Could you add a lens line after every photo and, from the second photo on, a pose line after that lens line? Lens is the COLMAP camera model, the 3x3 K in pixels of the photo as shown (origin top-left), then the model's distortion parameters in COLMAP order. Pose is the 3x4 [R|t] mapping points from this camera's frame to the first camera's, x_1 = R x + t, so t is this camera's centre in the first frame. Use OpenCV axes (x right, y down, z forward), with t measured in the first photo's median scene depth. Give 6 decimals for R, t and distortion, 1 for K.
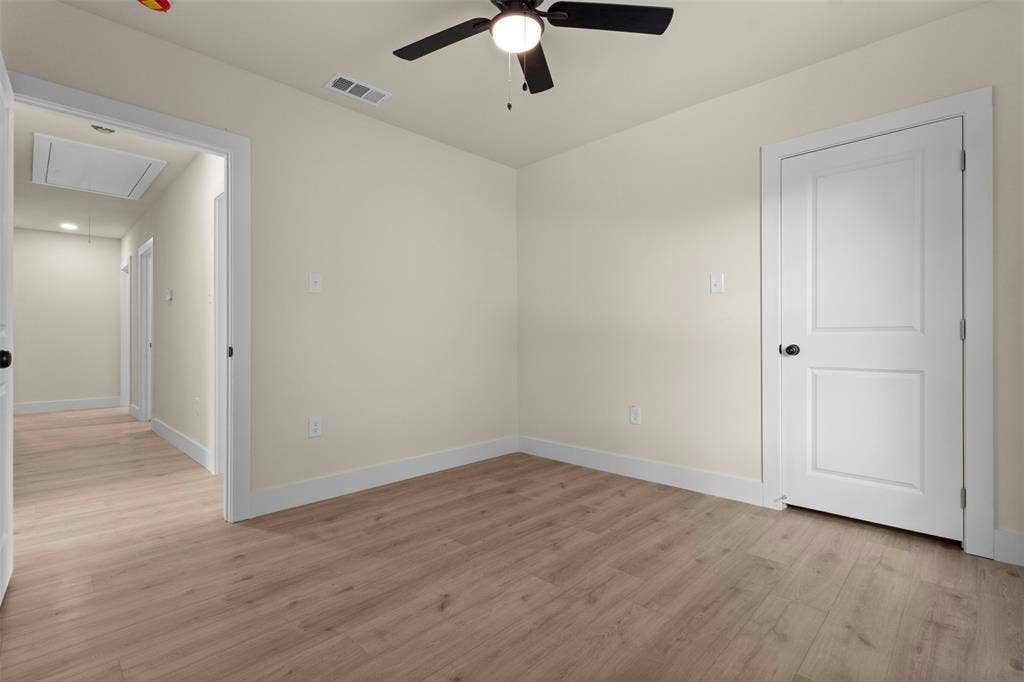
lens RADIAL K [[472.8, 0, 512.7], [0, 472.8, 343.7], [0, 0, 1]] dist [-0.001696, 0.000196]
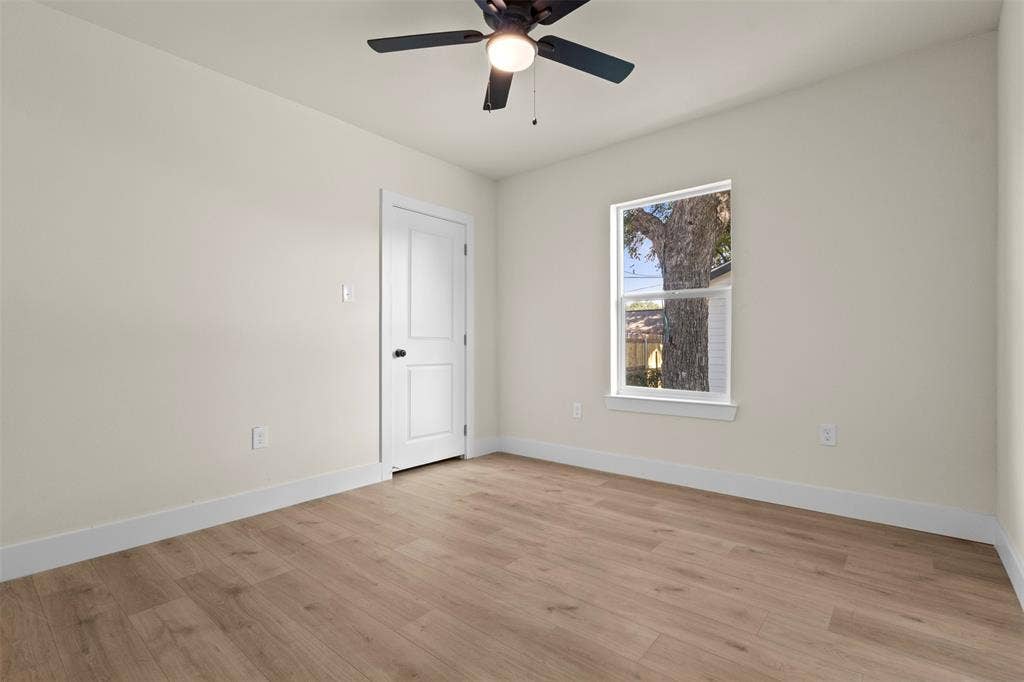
lens RADIAL K [[472.8, 0, 512.7], [0, 472.8, 343.7], [0, 0, 1]] dist [-0.001696, 0.000196]
pose [[-0.077112, 0.003396, 0.997017, -0.772564], [0.013175, 0.999910, -0.002387, -0.006375], [-0.996935, 0.012951, -0.077150, 0.800935]]
